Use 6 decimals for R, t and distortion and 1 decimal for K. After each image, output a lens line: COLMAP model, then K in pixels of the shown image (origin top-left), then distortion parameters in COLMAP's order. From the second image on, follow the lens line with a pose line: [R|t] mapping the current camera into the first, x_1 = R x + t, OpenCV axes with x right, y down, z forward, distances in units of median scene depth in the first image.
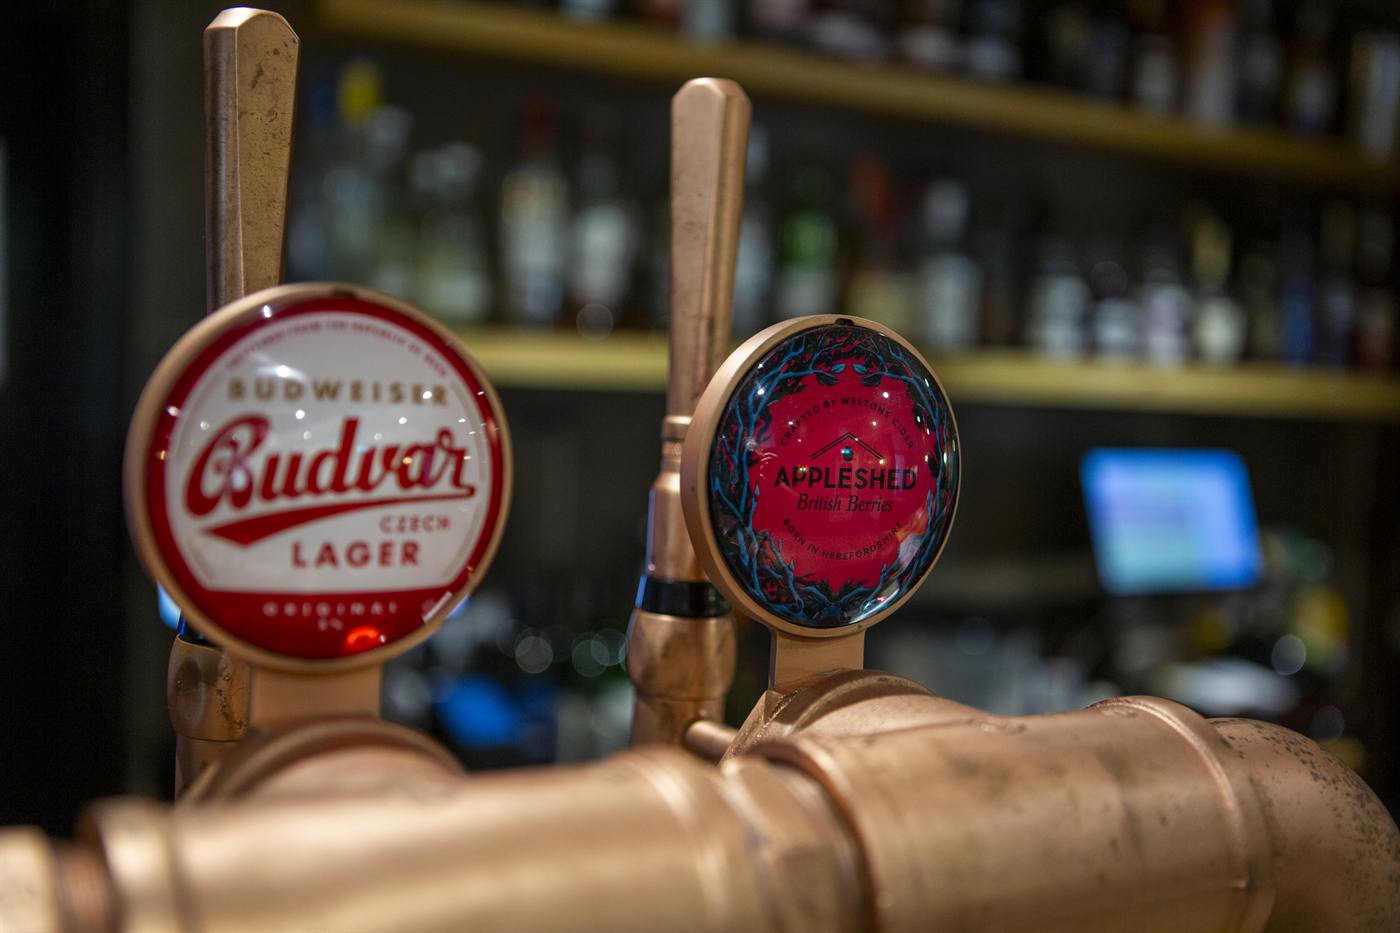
lens RADIAL K [[965.3, 0, 696.5], [0, 965.3, 469.0], [0, 0, 1]] dist [-0.097474, 0.067771]
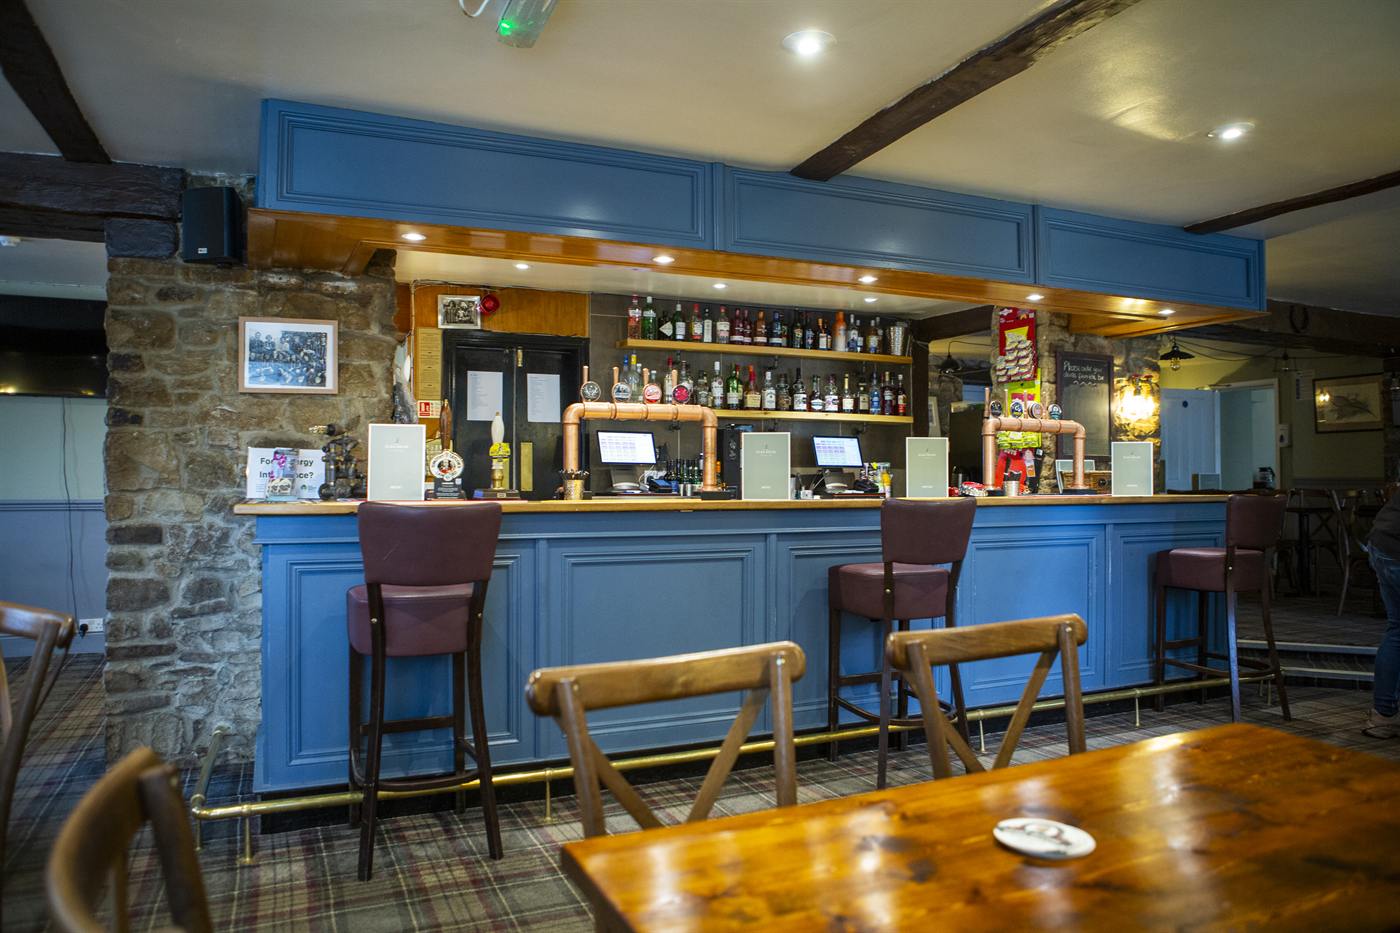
lens RADIAL K [[965.3, 0, 698.5], [0, 965.3, 460.9], [0, 0, 1]] dist [-0.097474, 0.067771]
pose [[0.999439, -0.026477, 0.020524, -0.137076], [0.028508, 0.993960, -0.105979, 0.506184], [-0.017594, 0.106504, 0.994157, -2.983155]]
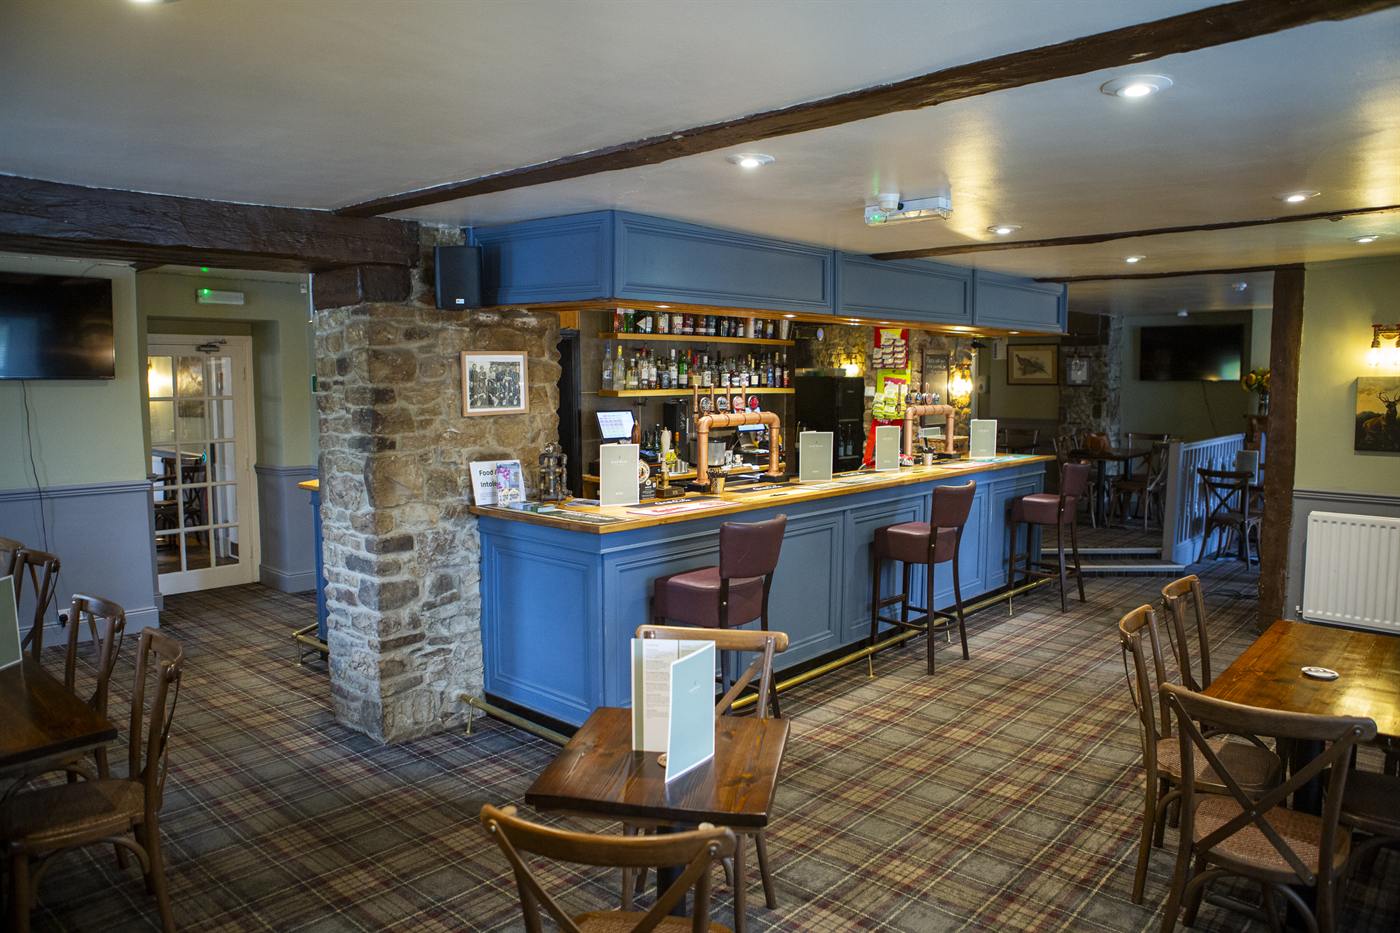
lens RADIAL K [[965.3, 0, 699.4], [0, 965.3, 464.0], [0, 0, 1]] dist [-0.097474, 0.067771]
pose [[0.907981, -0.065616, 0.413842, -1.839846], [0.061684, 0.997834, 0.022875, 0.157727], [-0.414446, 0.004757, 0.910061, -3.497682]]
